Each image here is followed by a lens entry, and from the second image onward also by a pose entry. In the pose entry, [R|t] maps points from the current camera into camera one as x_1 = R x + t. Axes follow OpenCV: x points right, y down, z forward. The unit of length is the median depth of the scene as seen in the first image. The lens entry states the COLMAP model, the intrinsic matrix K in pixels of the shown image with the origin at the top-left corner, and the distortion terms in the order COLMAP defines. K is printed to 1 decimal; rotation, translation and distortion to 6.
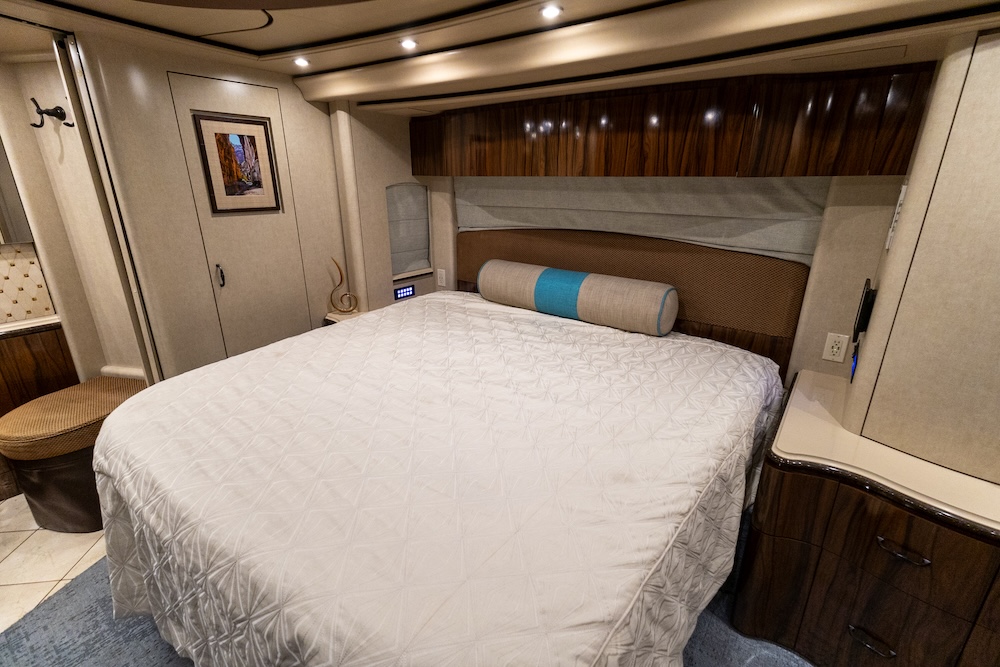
lens RADIAL K [[456.4, 0, 497.9], [0, 456.4, 333.9], [0, 0, 1]] dist [0.025900, -0.007116]
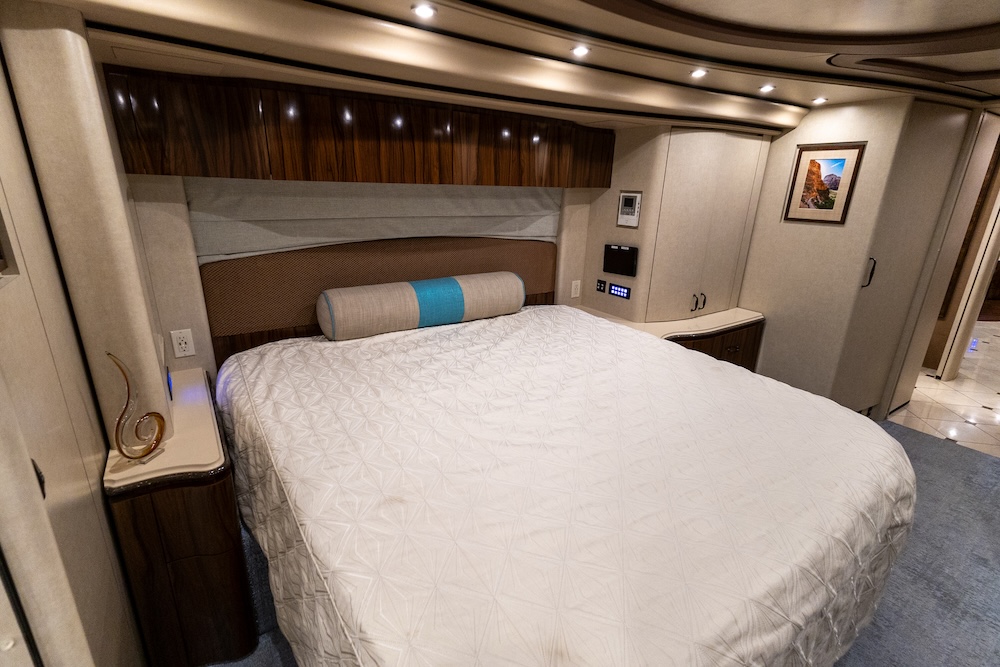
lens RADIAL K [[463.5, 0, 500.0], [0, 463.5, 333.5], [0, 0, 1]] dist [0.025089, -0.000231]
pose [[0.313043, -0.288237, 0.904944, -0.775035], [0.285474, 0.937329, 0.199799, -0.196456], [-0.905819, 0.195792, 0.375708, 0.544425]]
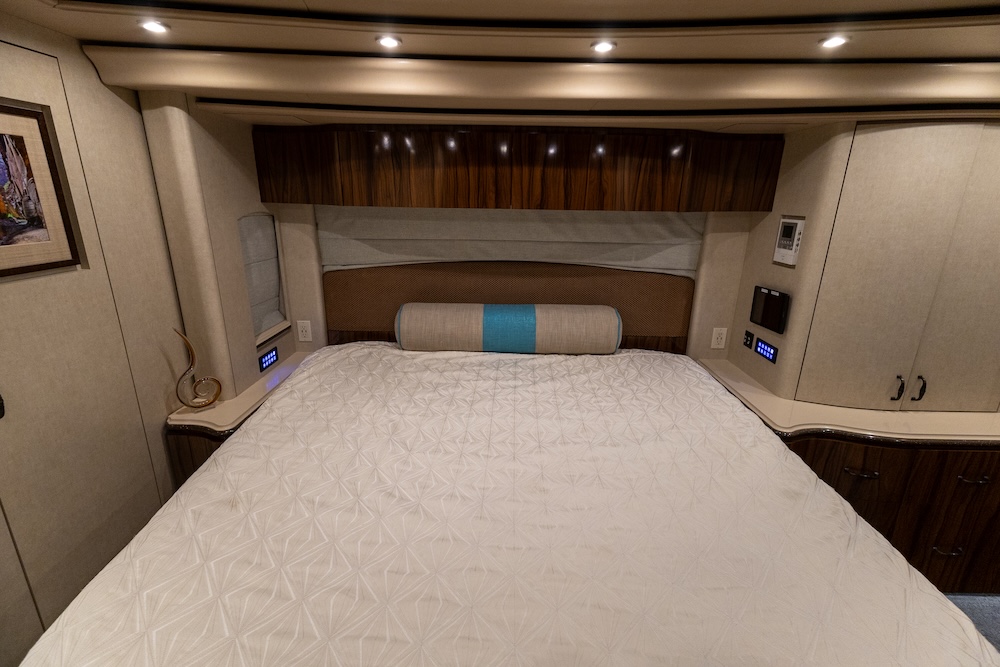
lens RADIAL K [[456.4, 0, 497.9], [0, 456.4, 333.9], [0, 0, 1]] dist [0.025900, -0.007116]
pose [[0.798995, -0.163918, 0.578566, -0.441407], [0.182830, 0.982802, 0.025959, -0.110533], [-0.572871, 0.085038, 0.815223, 0.246750]]
